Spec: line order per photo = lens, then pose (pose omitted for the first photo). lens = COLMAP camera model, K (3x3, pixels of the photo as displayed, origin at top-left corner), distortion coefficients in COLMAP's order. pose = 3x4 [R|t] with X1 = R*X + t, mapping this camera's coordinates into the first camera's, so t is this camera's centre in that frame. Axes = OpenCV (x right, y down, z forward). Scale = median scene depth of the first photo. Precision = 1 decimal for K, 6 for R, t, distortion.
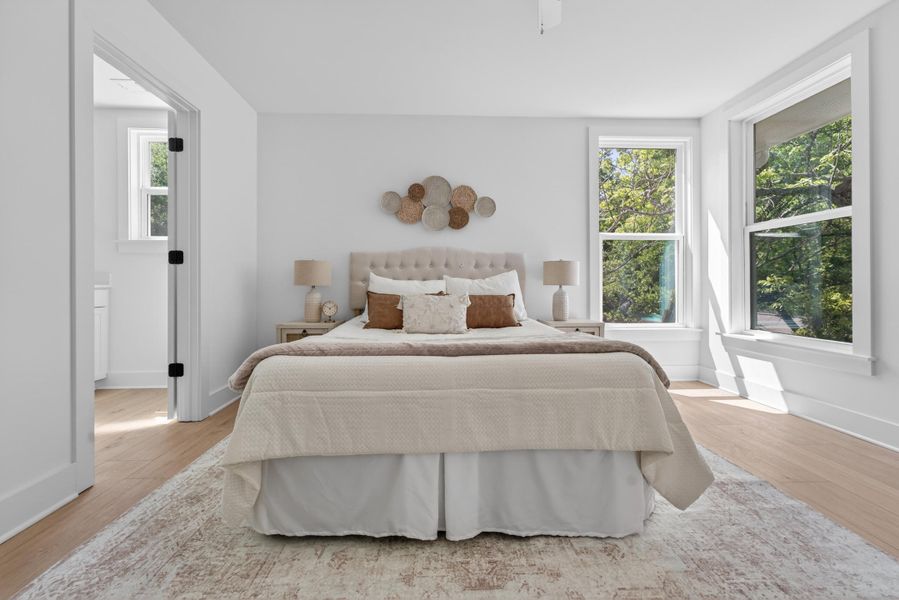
lens RADIAL K [[378.3, 0, 448.3], [0, 378.3, 283.6], [0, 0, 1]] dist [-0.024847, 0.015341]
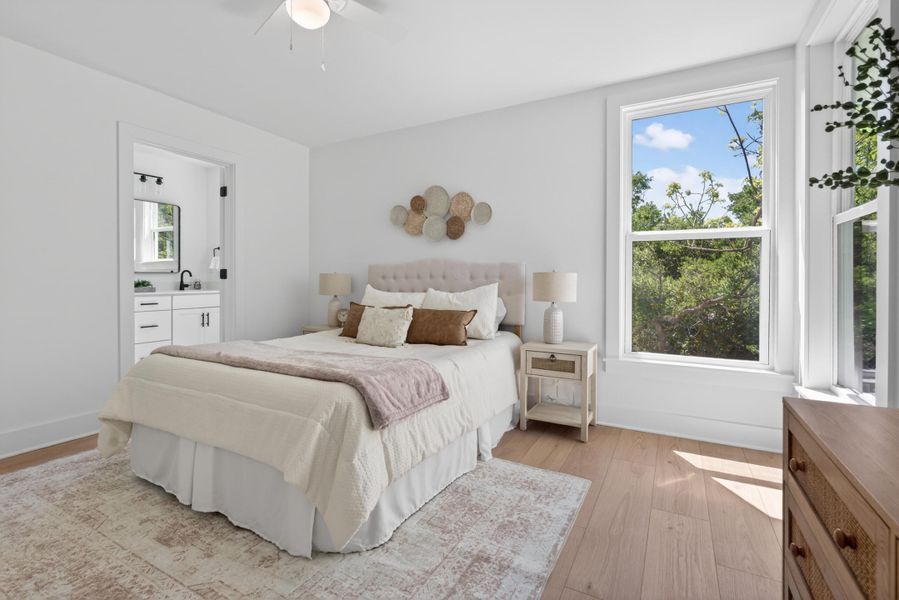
lens RADIAL K [[423.9, 0, 460.7], [0, 423.9, 285.4], [0, 0, 1]] dist [-0.001776, -0.000452]
pose [[0.855177, 0.008357, -0.518269, 0.743796], [-0.006348, 0.999964, 0.005649, -0.042442], [0.518297, -0.001541, 0.855199, 0.119476]]
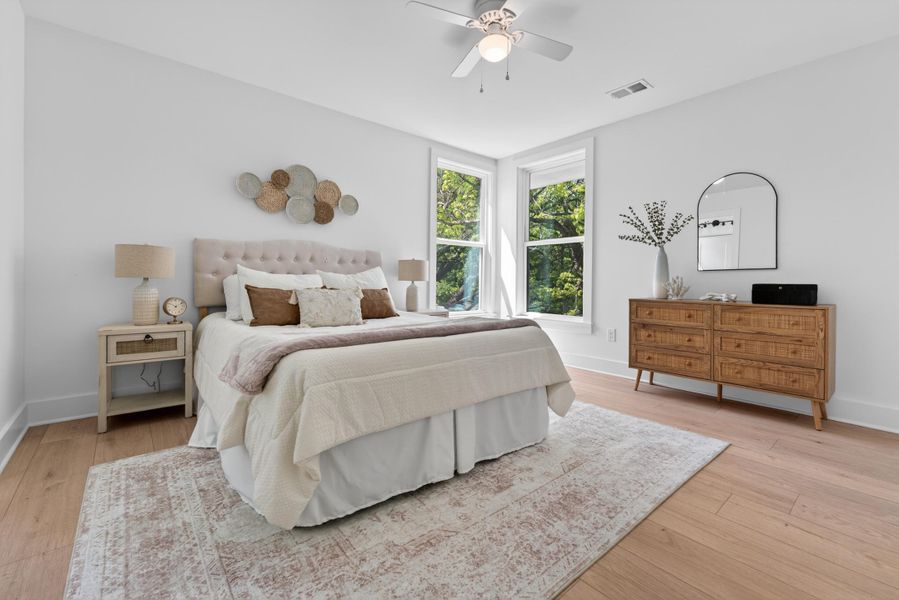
lens RADIAL K [[384.4, 0, 449.7], [0, 384.4, 287.2], [0, 0, 1]] dist [-0.000213, -0.000103]
pose [[0.788501, -0.000631, 0.615033, -0.421793], [-0.012985, 0.999759, 0.017673, 0.002433], [-0.614896, -0.021921, 0.788303, -0.011694]]
